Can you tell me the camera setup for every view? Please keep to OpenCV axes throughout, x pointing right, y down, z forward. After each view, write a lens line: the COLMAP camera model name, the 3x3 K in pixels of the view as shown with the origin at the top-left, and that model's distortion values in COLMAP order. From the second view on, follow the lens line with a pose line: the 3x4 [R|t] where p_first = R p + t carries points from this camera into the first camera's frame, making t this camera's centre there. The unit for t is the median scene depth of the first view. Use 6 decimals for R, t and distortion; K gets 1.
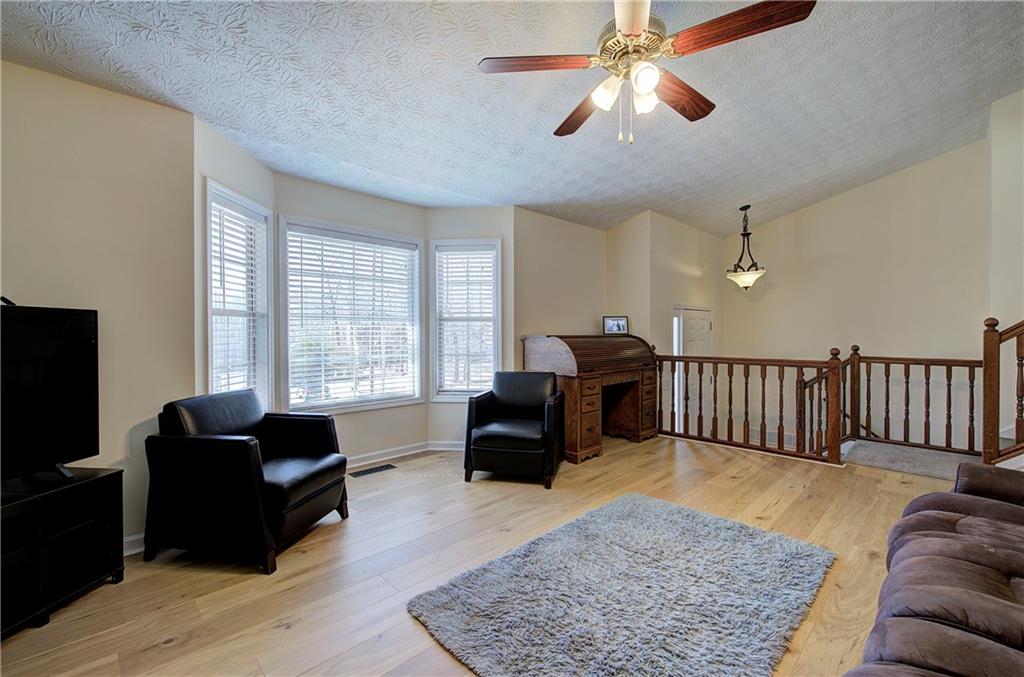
lens RADIAL K [[433.2, 0, 511.3], [0, 433.2, 337.1], [0, 0, 1]] dist [-0.001926, 0.000209]
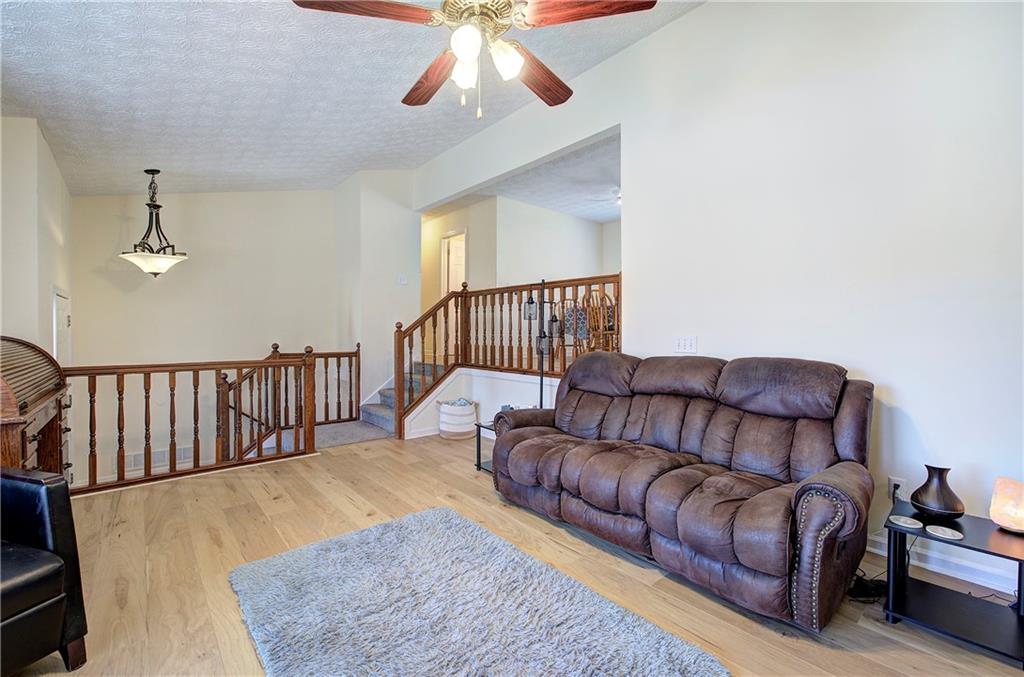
lens RADIAL K [[433.2, 0, 516.2], [0, 433.2, 334.2], [0, 0, 1]] dist [-0.001926, 0.000209]
pose [[0.043900, -0.002815, 0.999032, -0.251846], [0.010407, 0.999943, 0.002360, -0.000266], [-0.998982, 0.010293, 0.043926, 0.370462]]
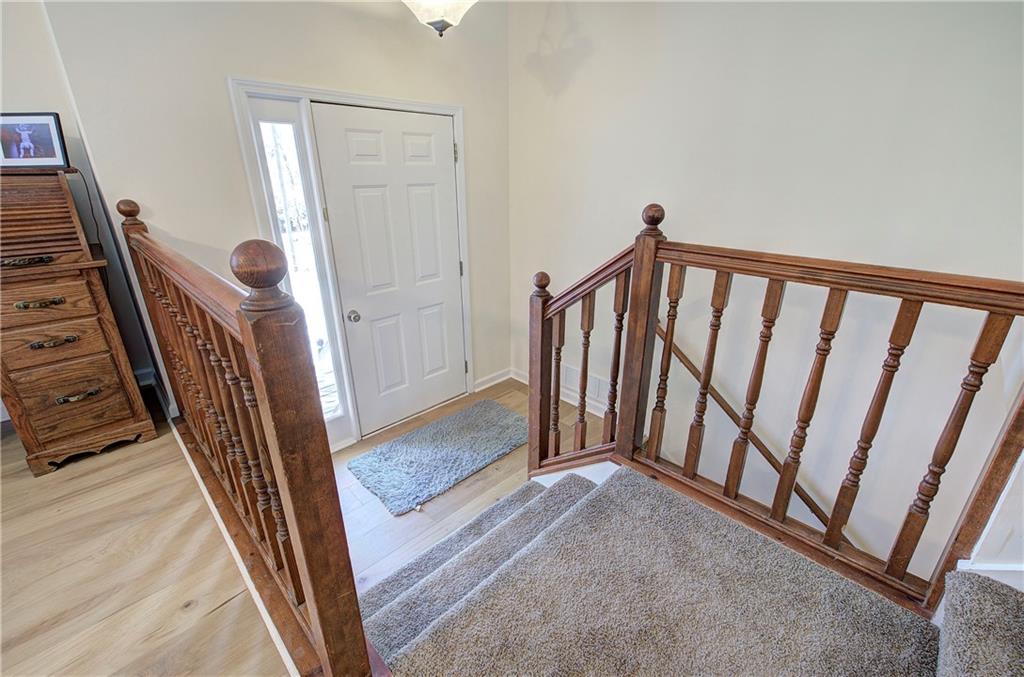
lens RADIAL K [[433.2, 0, 516.3], [0, 433.2, 338.8], [0, 0, 1]] dist [-0.001926, 0.000209]
pose [[0.999942, -0.001196, 0.010745, 0.710523], [-0.002566, 0.939216, 0.343316, 0.002111], [-0.010502, -0.343324, 0.939158, 0.691517]]
